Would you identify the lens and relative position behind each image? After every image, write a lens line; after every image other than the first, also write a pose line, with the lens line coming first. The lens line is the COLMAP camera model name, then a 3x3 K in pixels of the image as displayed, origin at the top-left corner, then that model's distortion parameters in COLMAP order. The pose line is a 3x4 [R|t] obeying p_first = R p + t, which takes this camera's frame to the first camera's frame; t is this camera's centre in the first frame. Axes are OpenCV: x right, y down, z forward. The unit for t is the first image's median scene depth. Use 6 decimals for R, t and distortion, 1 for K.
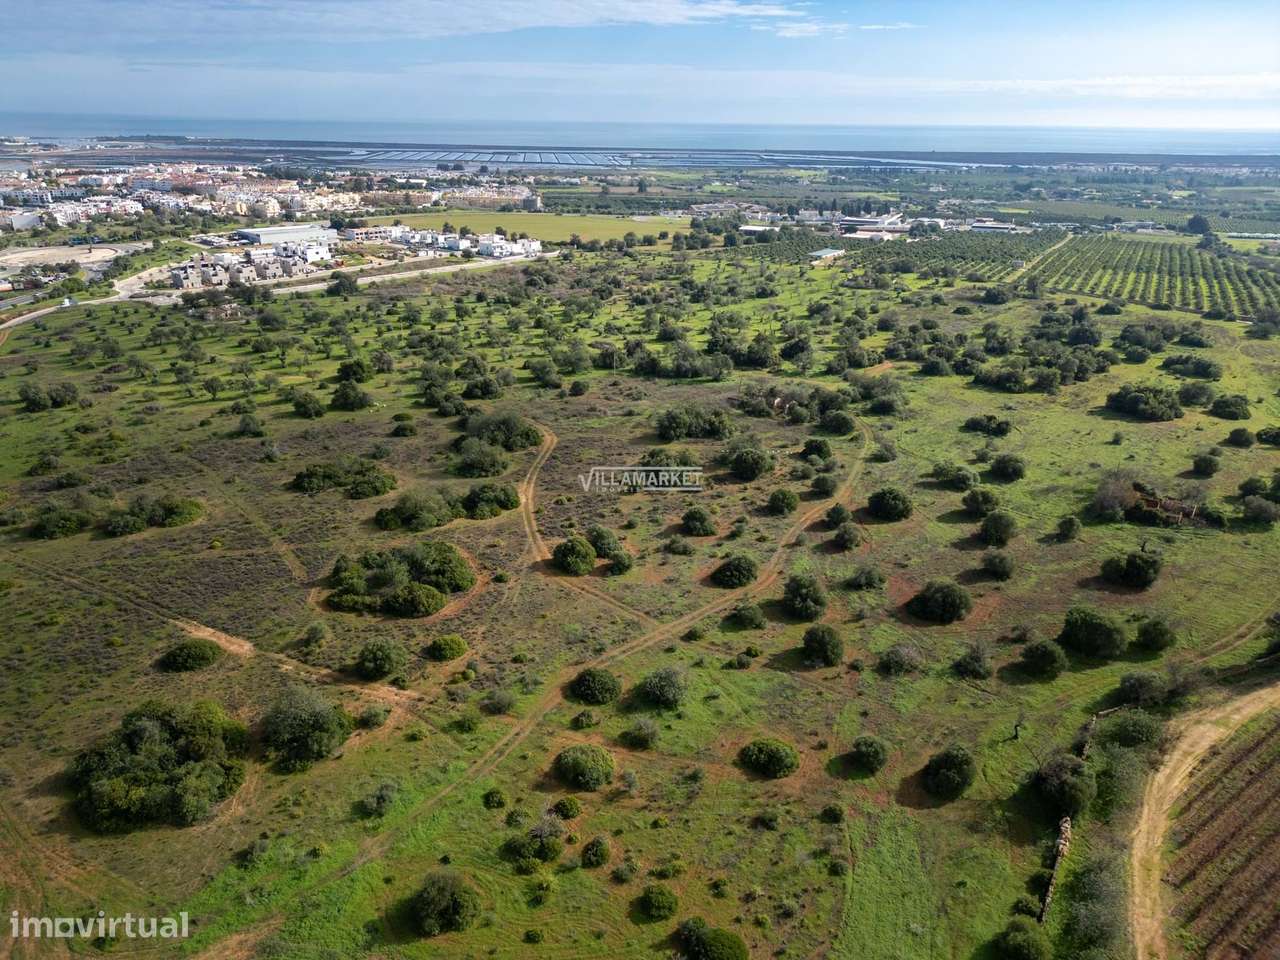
lens RADIAL K [[904.0, 0, 640.0], [0, 904.0, 480.0], [0, 0, 1]] dist [0.070919, -0.064889]
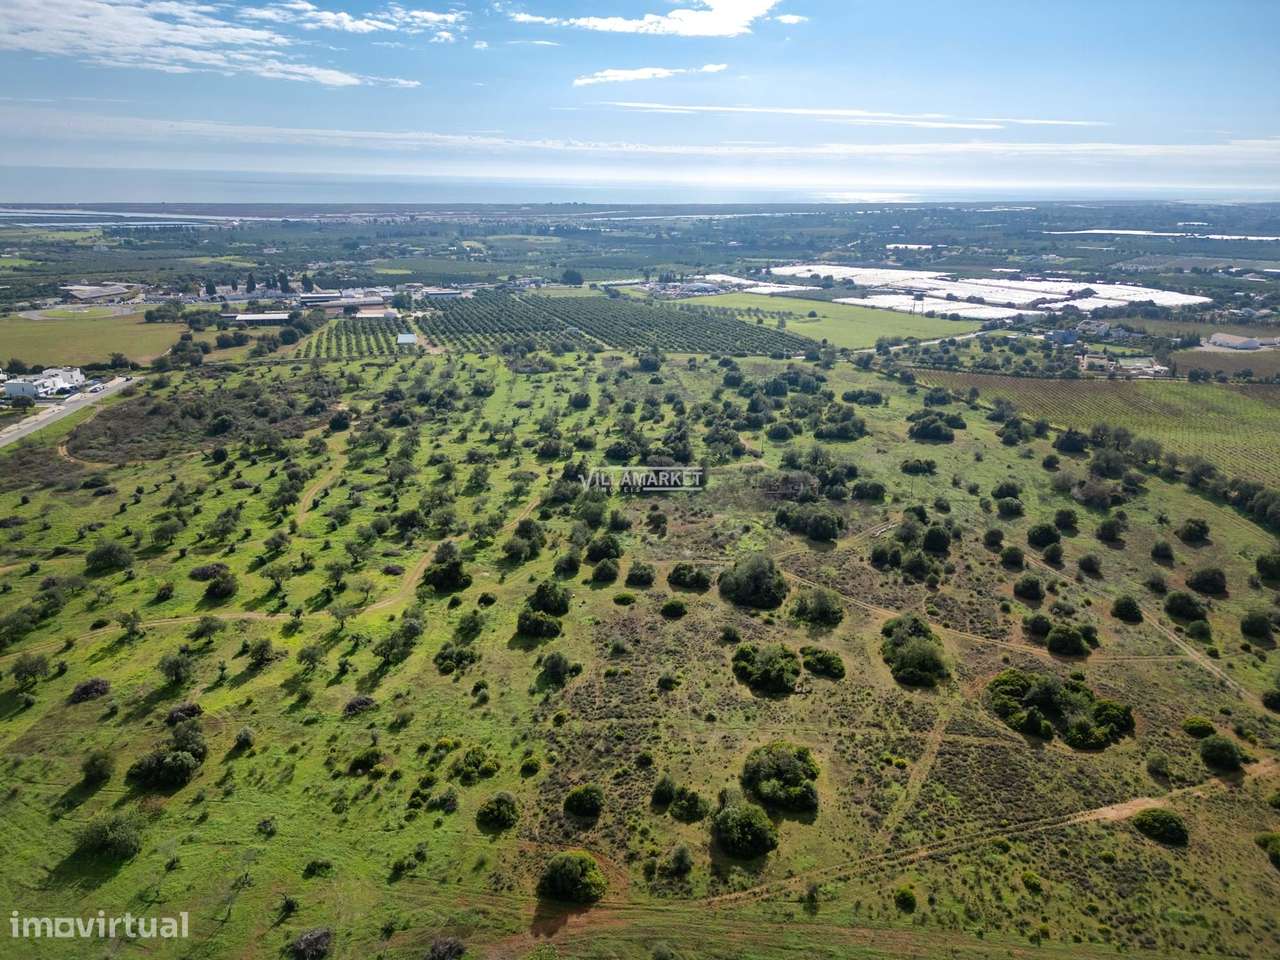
lens RADIAL K [[904.0, 0, 640.0], [0, 904.0, 480.0], [0, 0, 1]] dist [0.070919, -0.064889]
pose [[0.677748, -0.236831, 0.696110, -0.361098], [0.264403, 0.961881, 0.069824, -0.102481], [-0.686111, 0.136730, 0.714532, 0.131422]]
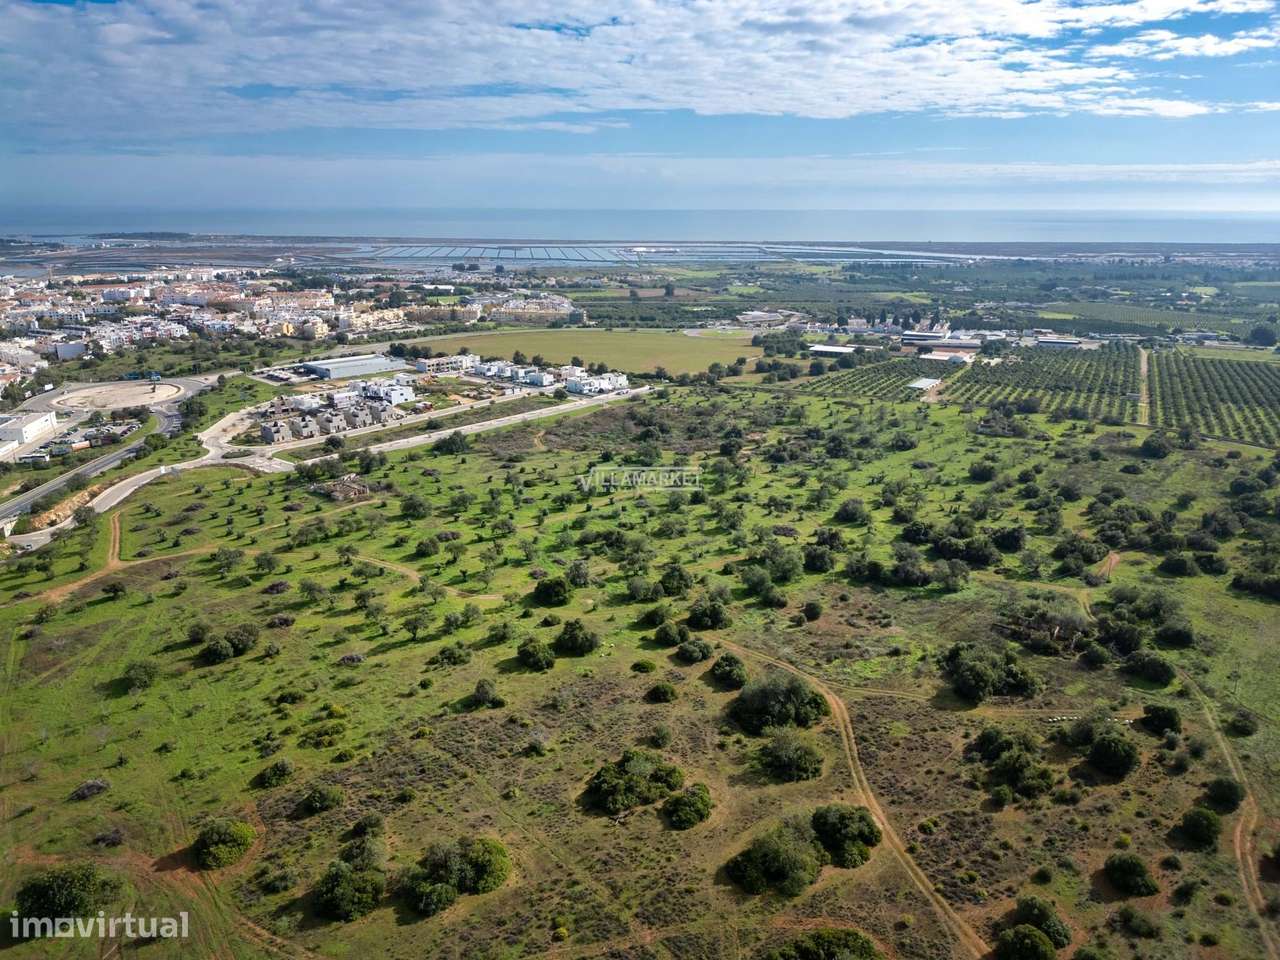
lens RADIAL K [[904.0, 0, 640.0], [0, 904.0, 480.0], [0, 0, 1]] dist [0.070919, -0.064889]
pose [[0.999732, -0.015171, 0.017482, -0.116119], [0.016553, 0.996511, -0.081801, -0.073519], [-0.016180, 0.082068, 0.996495, 0.049781]]
